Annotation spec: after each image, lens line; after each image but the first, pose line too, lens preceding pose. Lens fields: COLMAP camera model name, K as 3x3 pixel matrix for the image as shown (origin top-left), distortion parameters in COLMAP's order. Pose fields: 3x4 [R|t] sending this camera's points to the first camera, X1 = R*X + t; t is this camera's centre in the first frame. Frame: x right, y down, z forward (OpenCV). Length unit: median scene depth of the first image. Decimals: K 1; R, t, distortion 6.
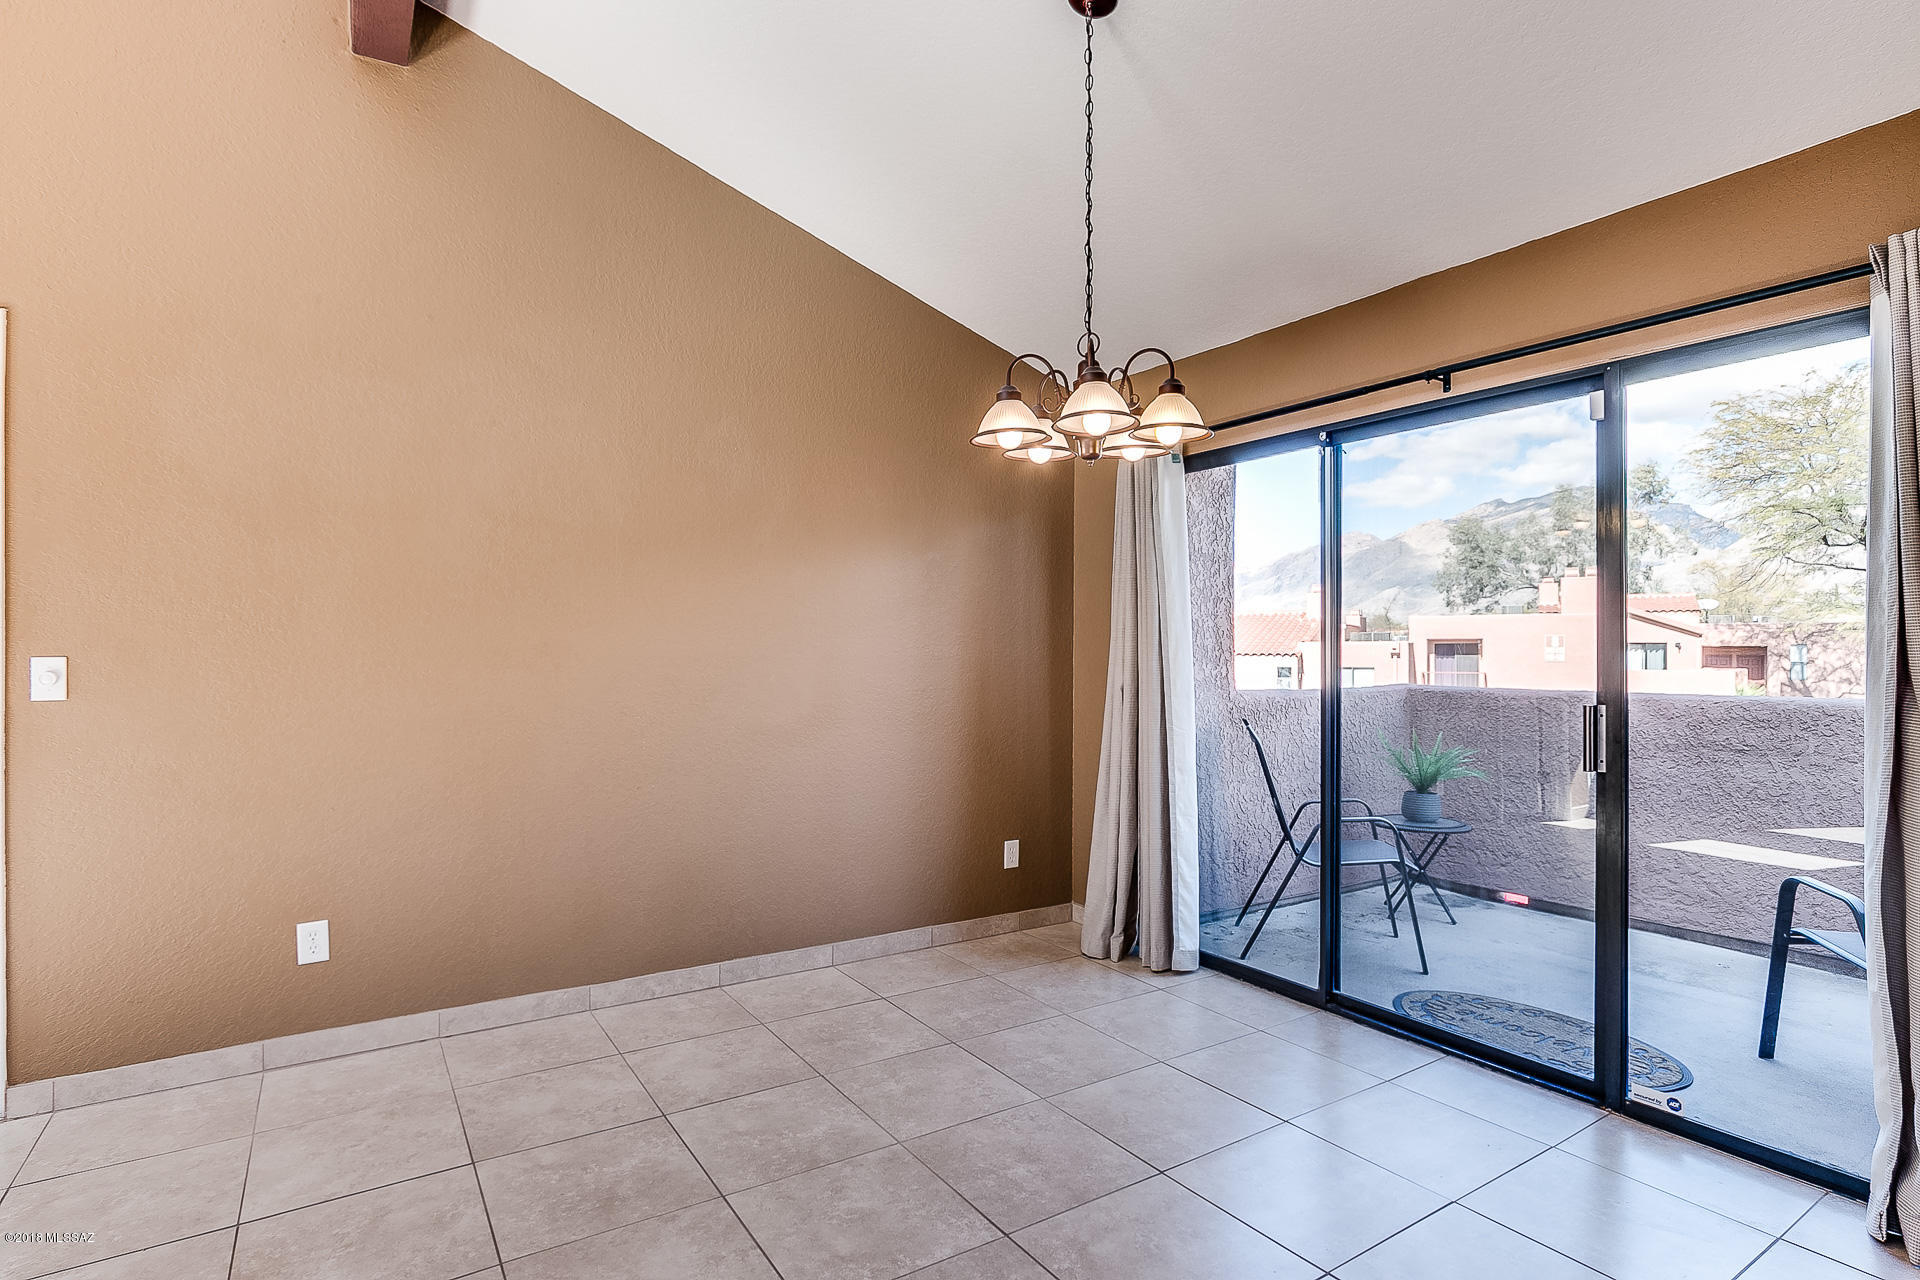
lens RADIAL K [[939.0, 0, 960.0], [0, 939.0, 640.0], [0, 0, 1]] dist [-0.000129, 0.000225]
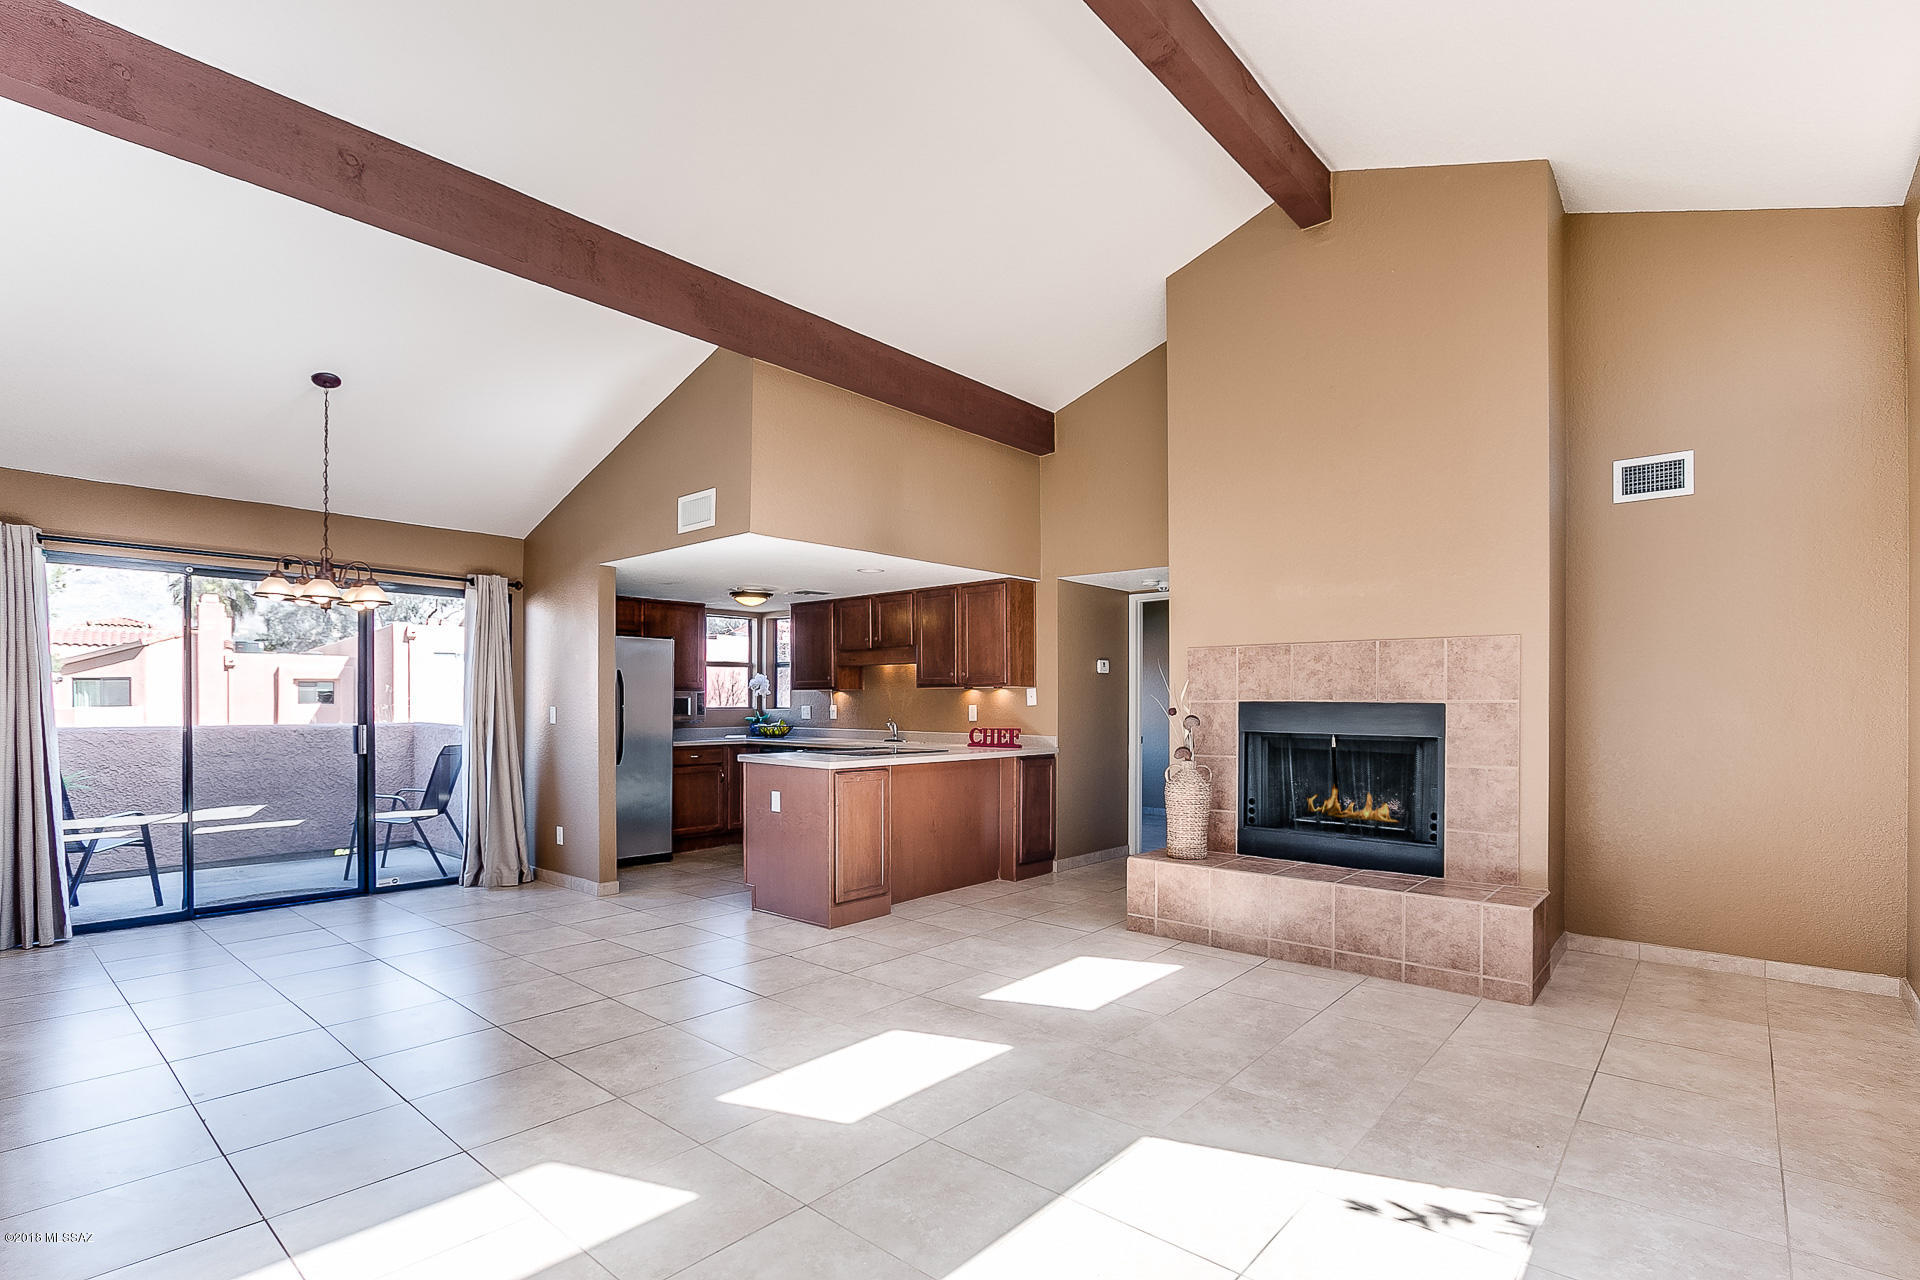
lens RADIAL K [[917.1, 0, 958.2], [0, 917.1, 703.9], [0, 0, 1]] dist [-0.011666, 0.000420]
pose [[-0.265255, -0.003357, 0.964172, -1.724685], [-0.016738, 0.999859, -0.001124, -0.005796], [-0.964033, -0.016436, -0.265274, 0.140421]]
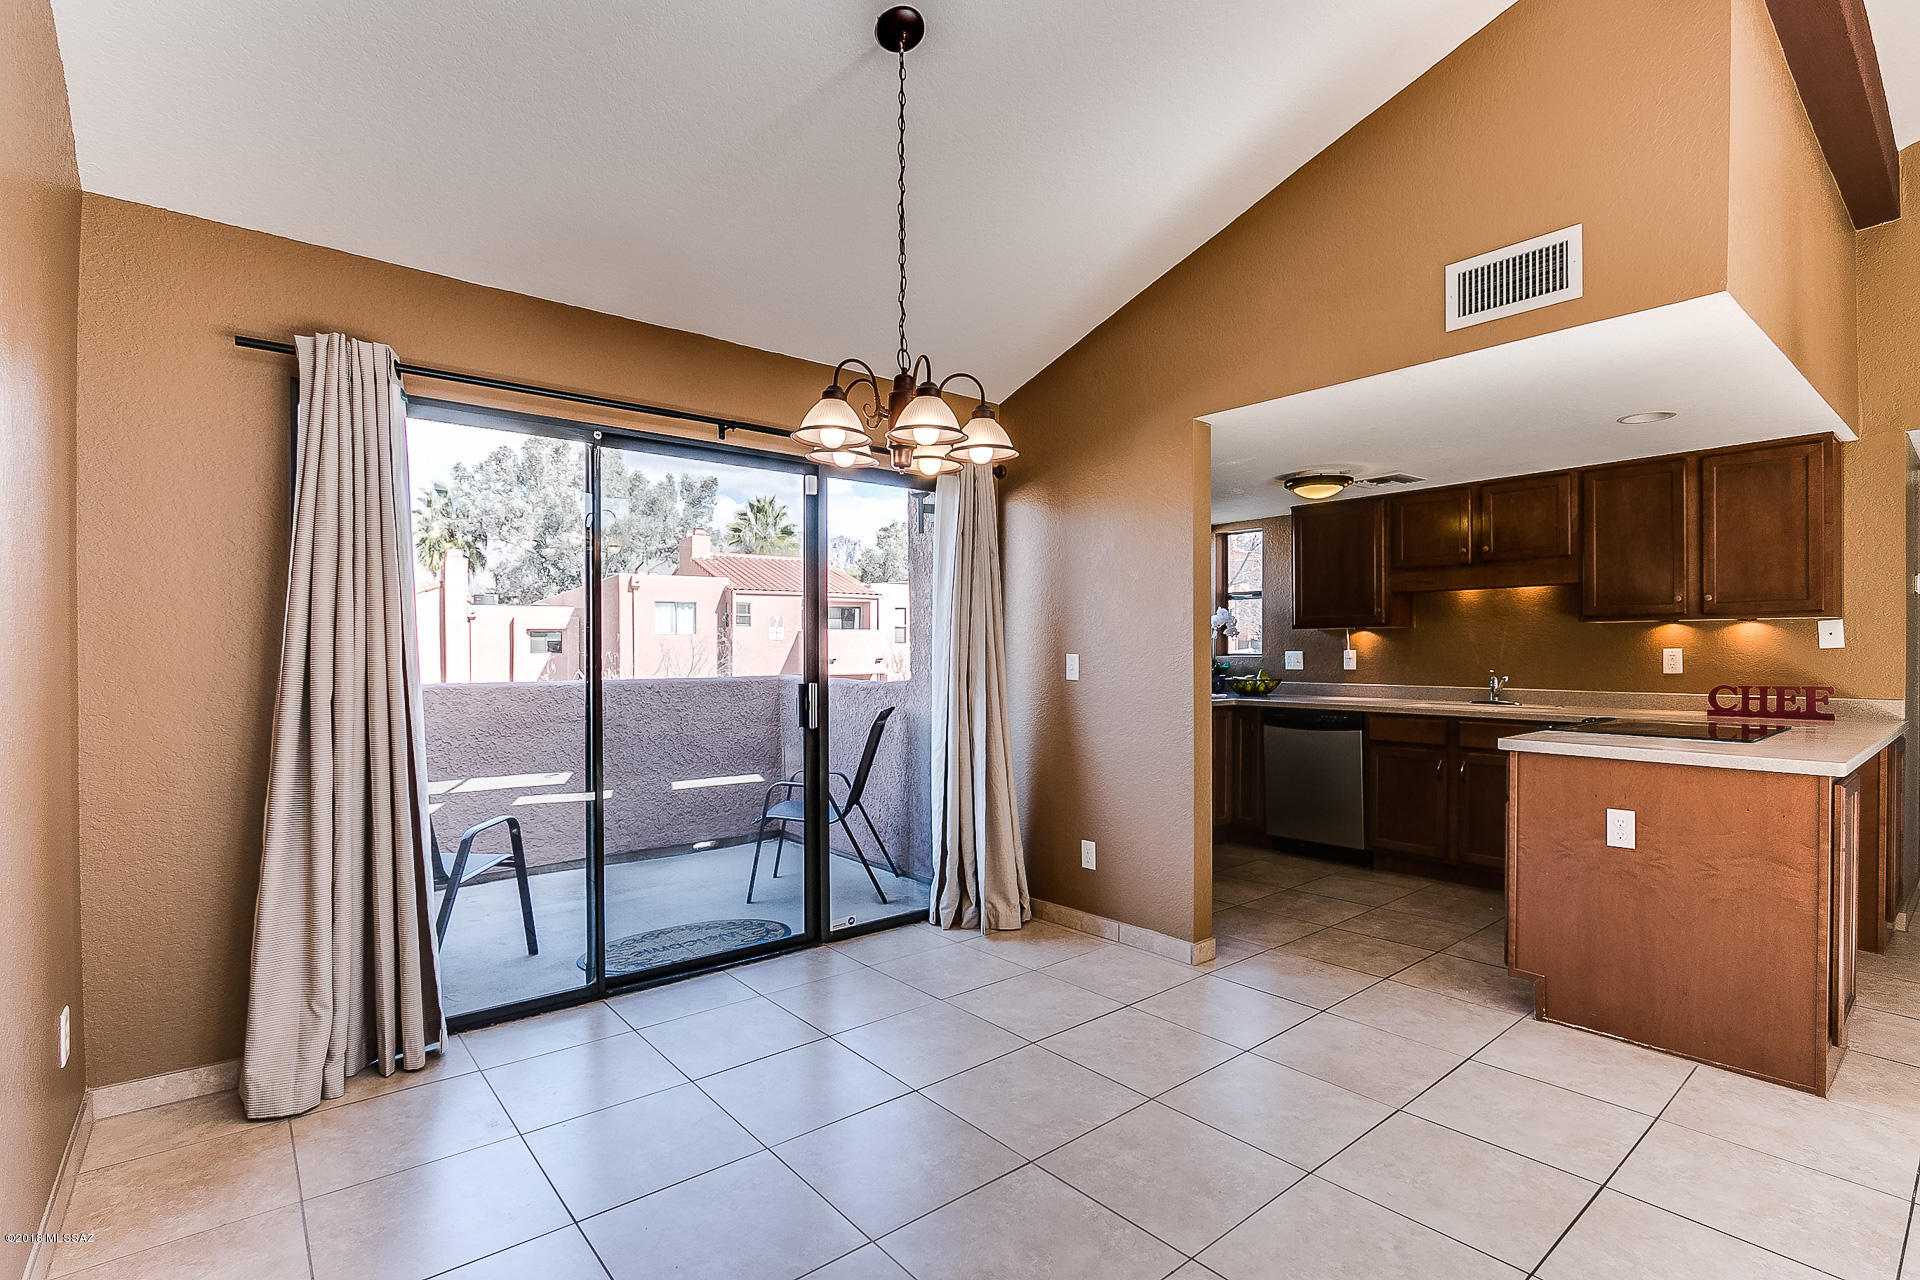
lens RADIAL K [[904.5, 0, 963.6], [0, 904.5, 655.9], [0, 0, 1]] dist [-0.009685, 0.000477]
pose [[-0.108380, -0.007914, 0.994078, -0.715779], [-0.011198, 0.999915, 0.006739, 0.010572], [-0.994046, -0.010401, -0.108459, 0.818749]]
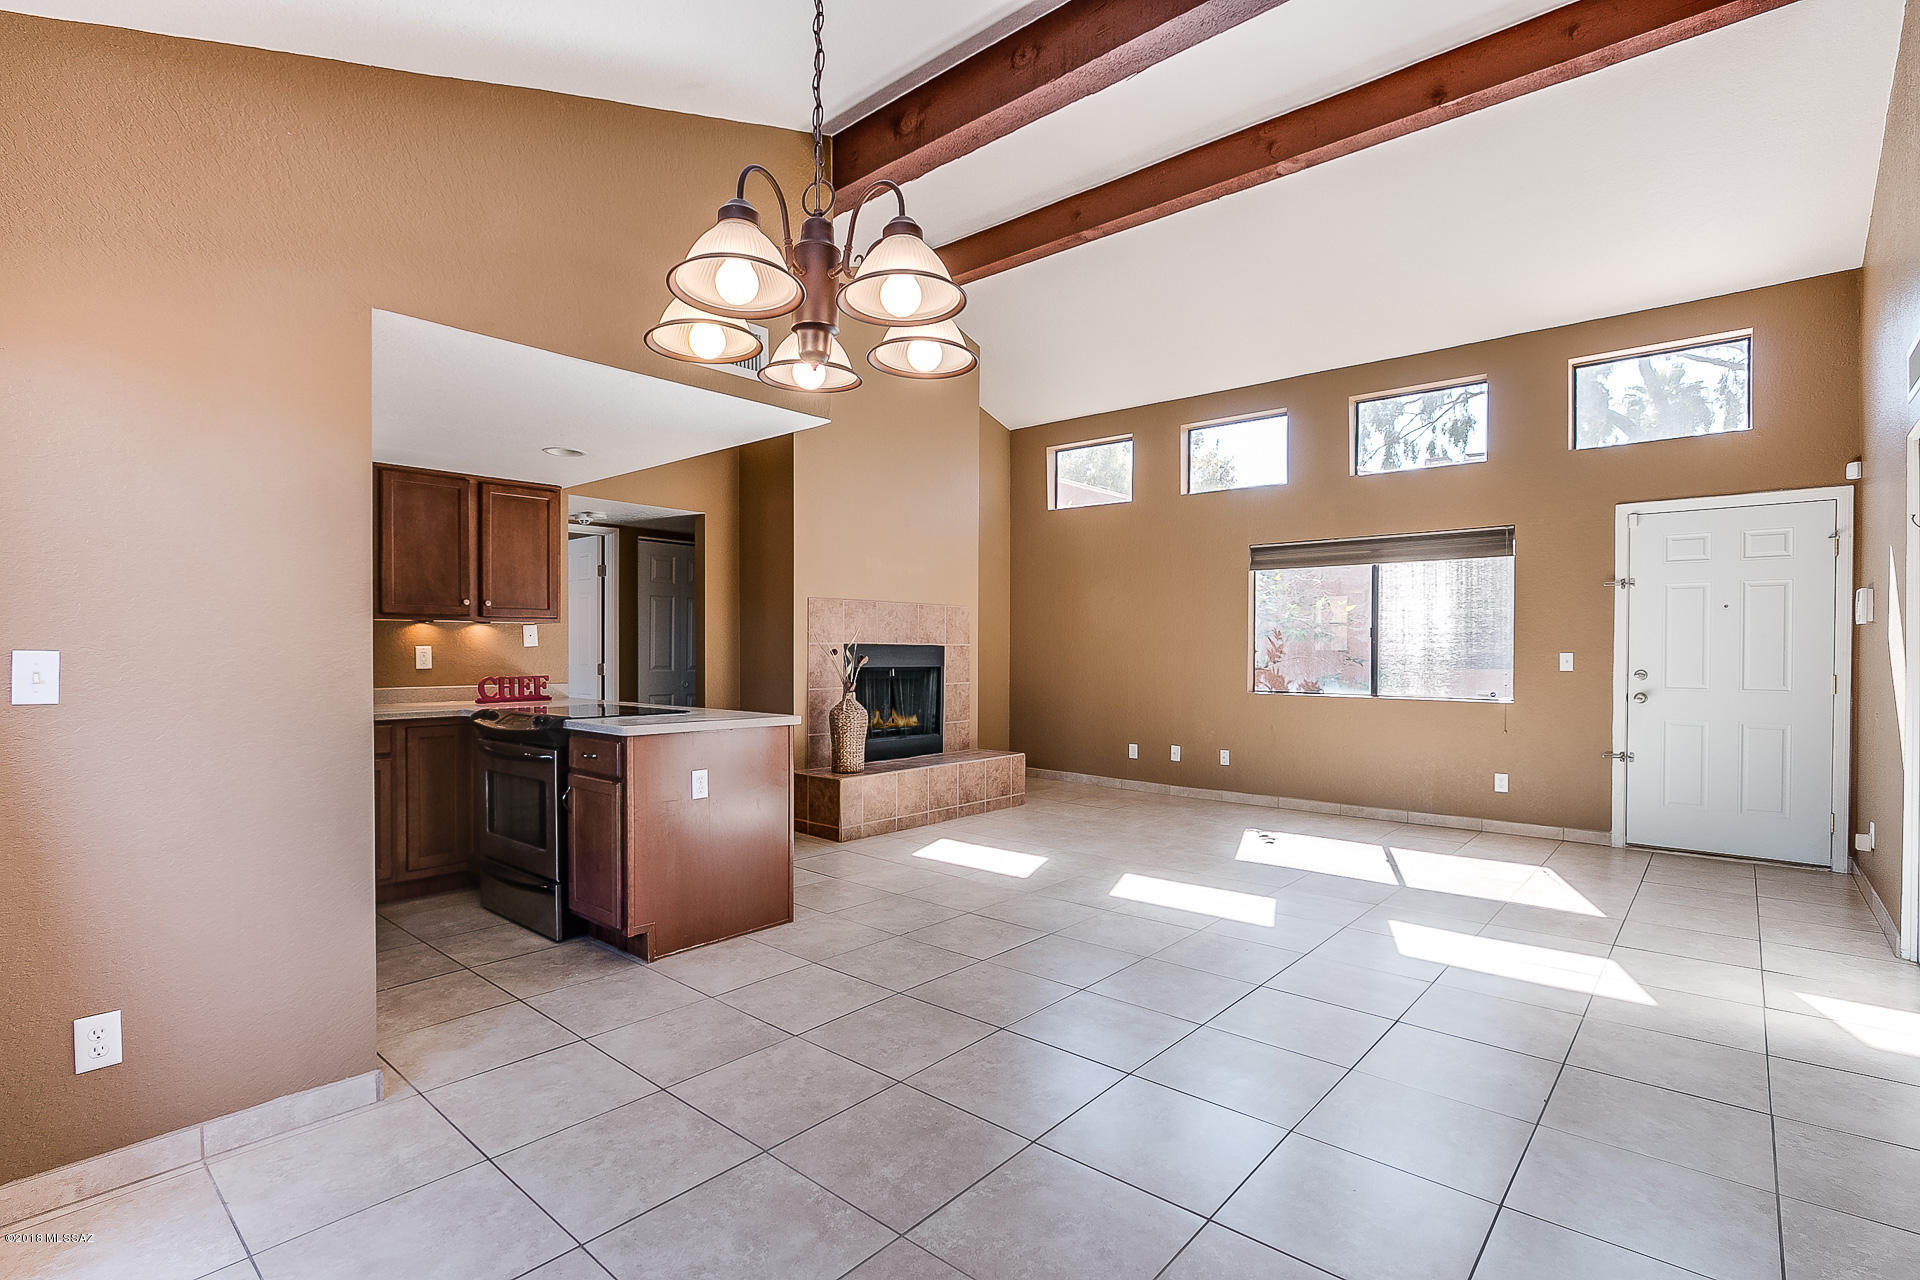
lens RADIAL K [[885.5, 0, 954.3], [0, 885.5, 655.3], [0, 0, 1]] dist [-0.010017, 0.000174]
pose [[-0.964939, -0.003422, -0.262451, 0.164018], [-0.001046, 0.999957, -0.009191, 0.026328], [0.262471, -0.008595, -0.964901, 1.306843]]
